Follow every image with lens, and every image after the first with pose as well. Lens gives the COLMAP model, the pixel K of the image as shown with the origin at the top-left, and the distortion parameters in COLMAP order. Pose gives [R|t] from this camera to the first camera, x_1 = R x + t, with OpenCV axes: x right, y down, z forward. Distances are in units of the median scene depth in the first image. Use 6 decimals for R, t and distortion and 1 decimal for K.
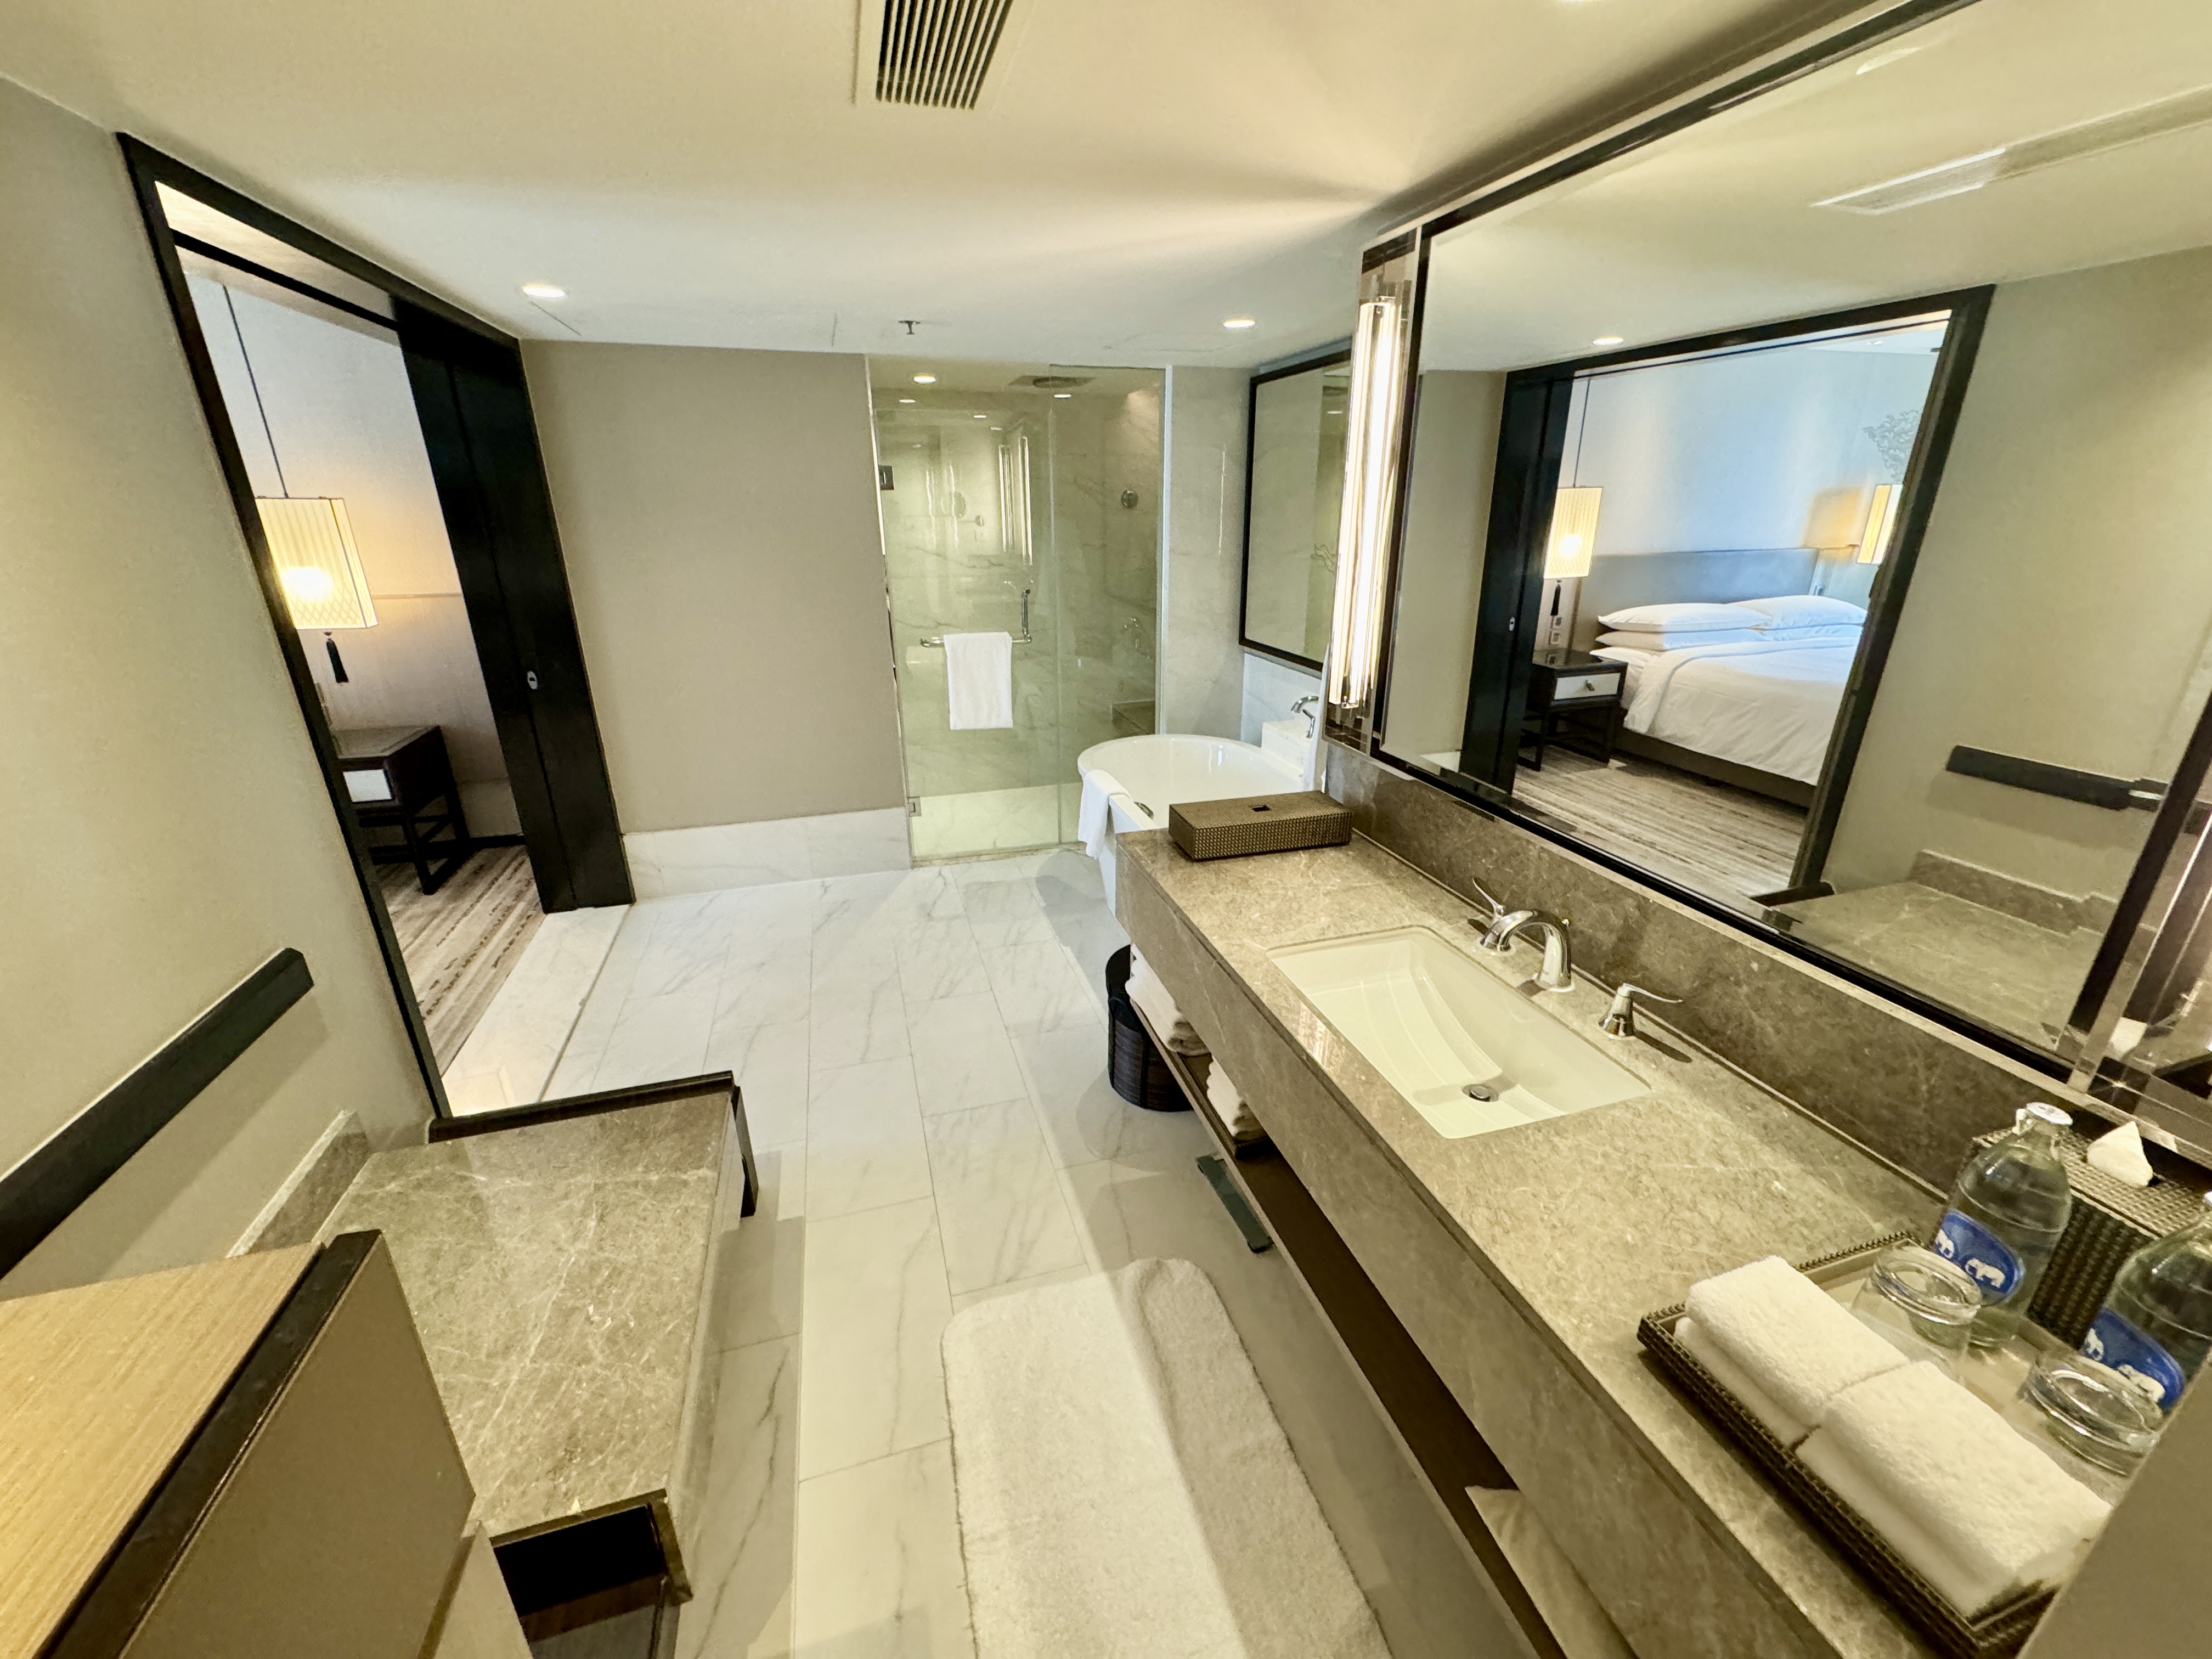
lens RADIAL K [[881.3, 0, 1108.9], [0, 881.3, 815.6], [0, 0, 1]] dist [0.001177, 0.000109]
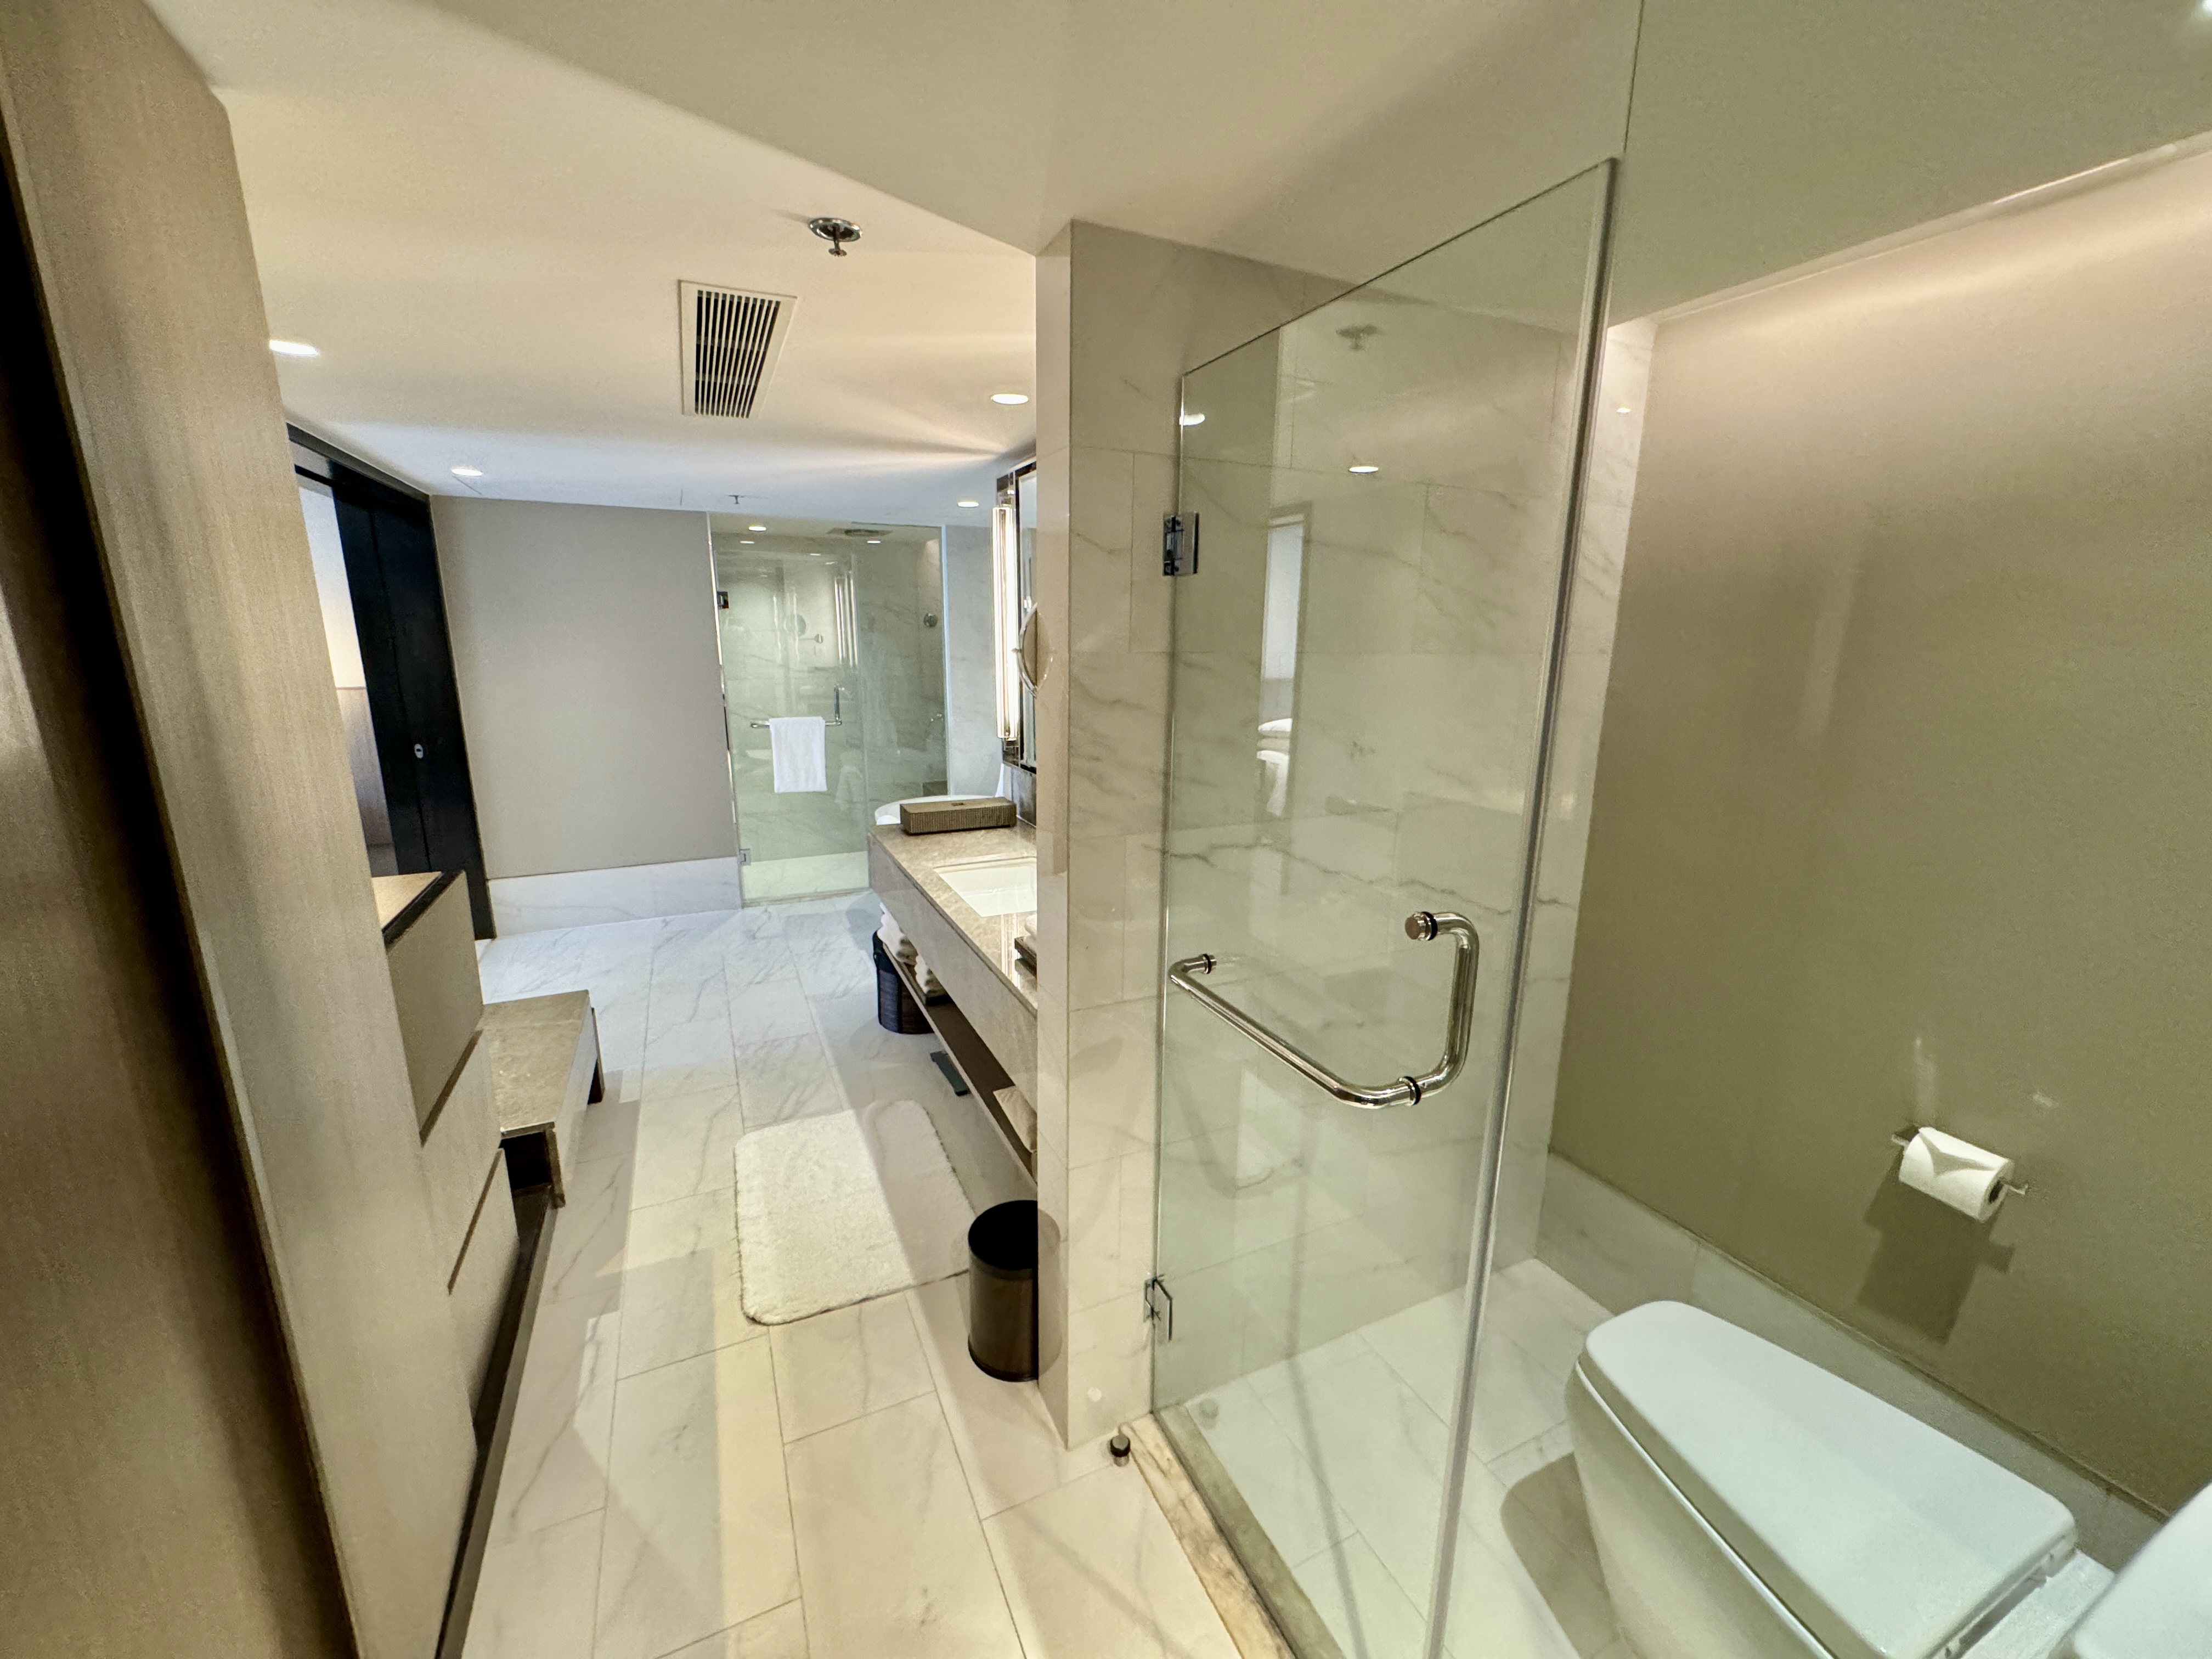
lens RADIAL K [[881.3, 0, 1113.7], [0, 881.3, 821.6], [0, 0, 1]] dist [0.001177, 0.000109]
pose [[0.988723, -0.019782, 0.148442, 0.126060], [0.038623, 0.991386, -0.125144, 0.135333], [-0.144688, 0.129466, 0.980971, -0.340576]]
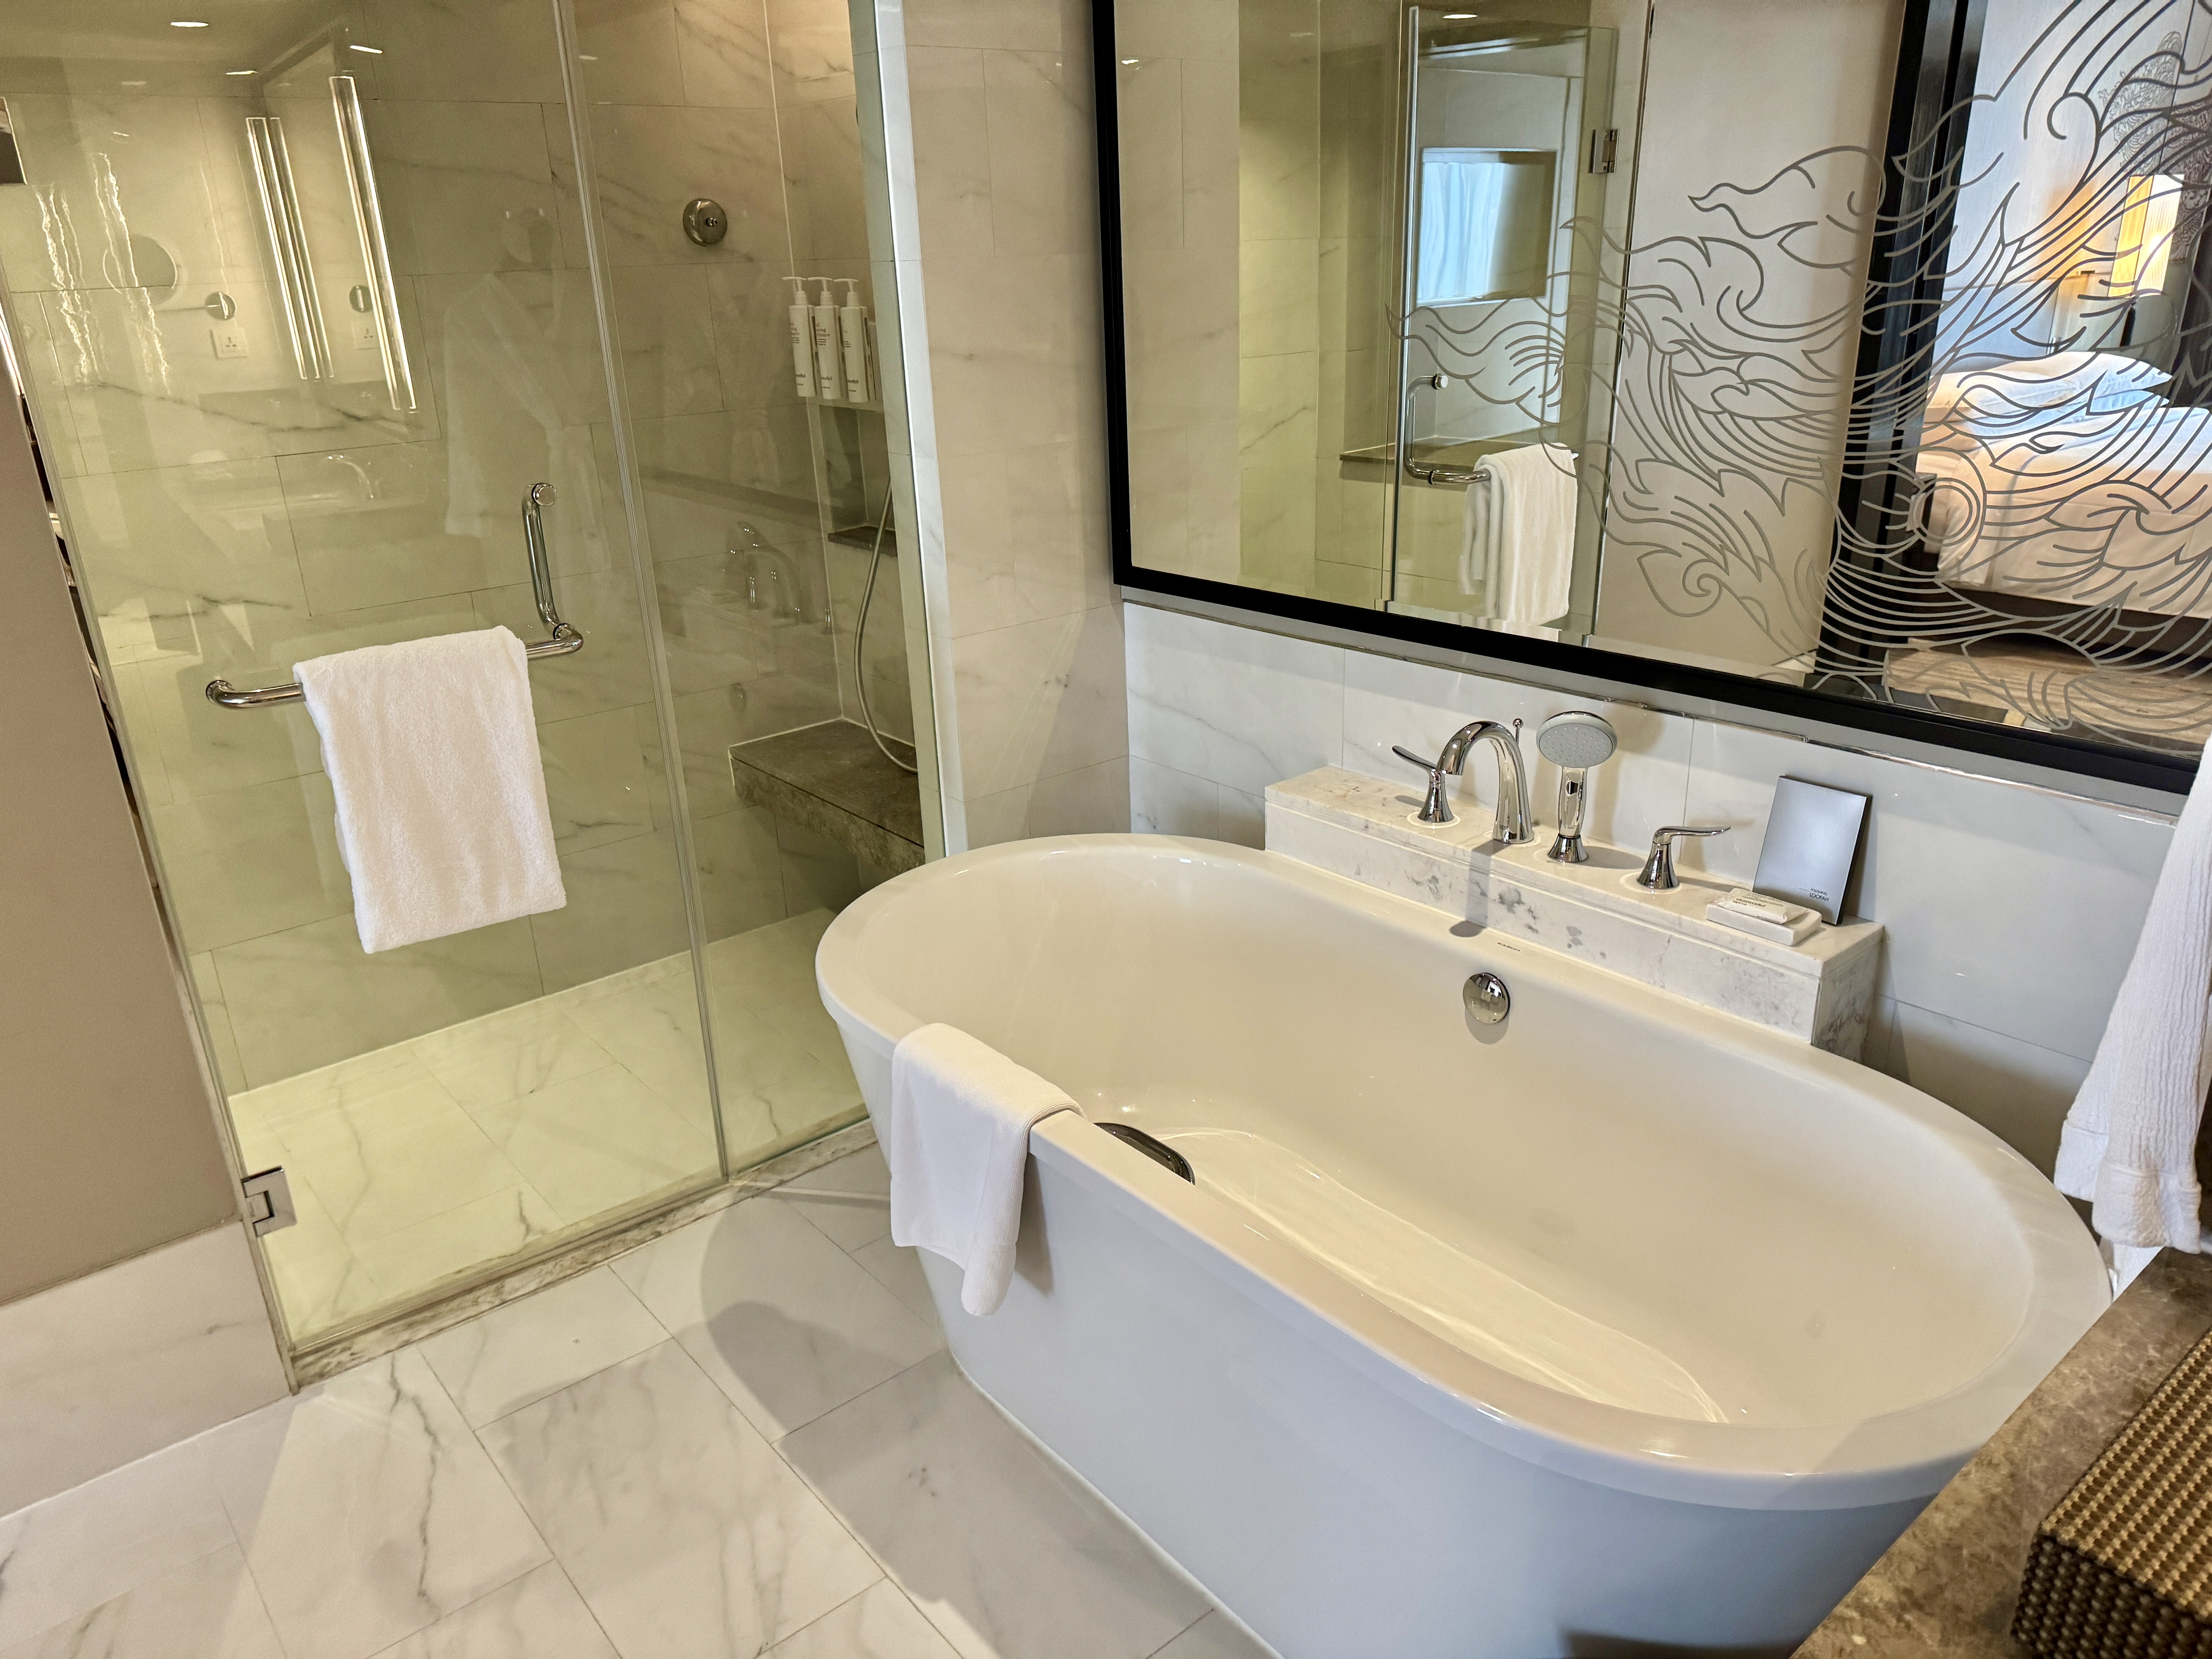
lens RADIAL K [[1548.4, 0, 1100.1], [0, 1548.4, 848.3], [0, 0, 1]] dist [0.021666, -0.009818]
pose [[0.921397, -0.165557, 0.351595, -0.143602], [0.159859, 0.986095, 0.045398, -0.133512], [-0.354222, 0.014377, 0.935051, 0.438832]]
